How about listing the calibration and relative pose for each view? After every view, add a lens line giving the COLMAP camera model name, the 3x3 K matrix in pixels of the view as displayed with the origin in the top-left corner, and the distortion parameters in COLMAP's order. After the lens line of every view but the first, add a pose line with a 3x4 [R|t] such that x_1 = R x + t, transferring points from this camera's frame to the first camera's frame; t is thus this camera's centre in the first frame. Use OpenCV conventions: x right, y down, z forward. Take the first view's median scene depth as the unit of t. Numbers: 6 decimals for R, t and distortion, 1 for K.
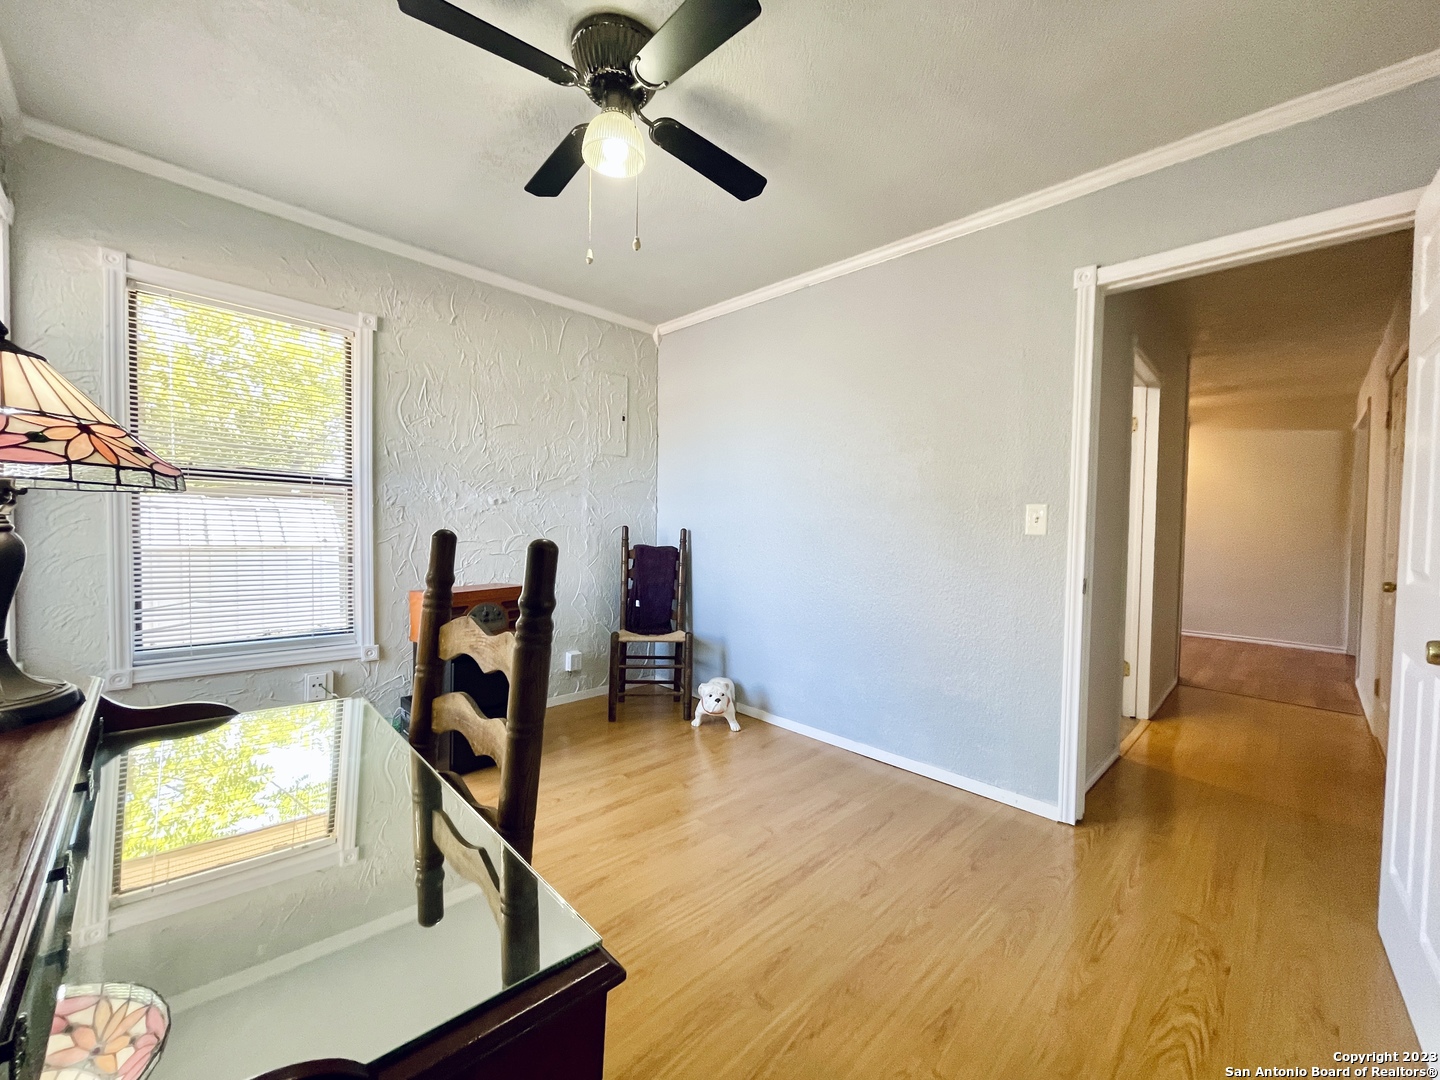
lens RADIAL K [[579.3, 0, 718.0], [0, 579.3, 539.1], [0, 0, 1]] dist [-0.002380, -0.000588]
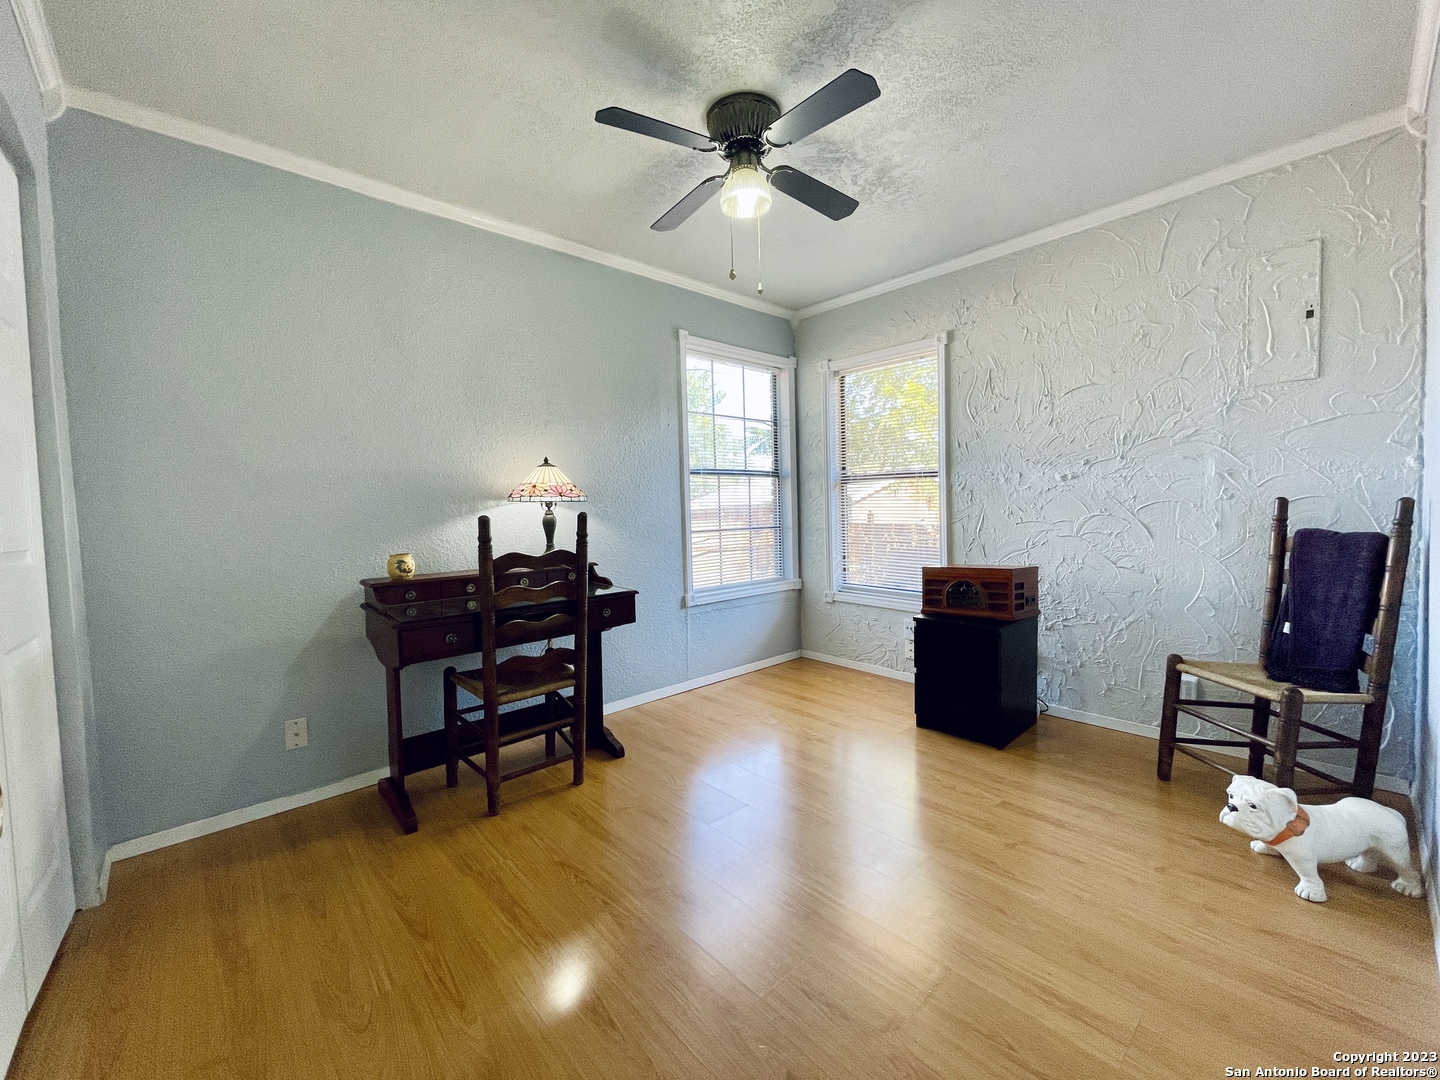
lens RADIAL K [[579.3, 0, 718.4], [0, 579.3, 539.7], [0, 0, 1]] dist [-0.002380, -0.000588]
pose [[-0.044215, 0.030040, -0.998570, 0.500774], [-0.004682, 0.999531, 0.030276, 0.006595], [0.999011, 0.006014, -0.044053, 0.468312]]
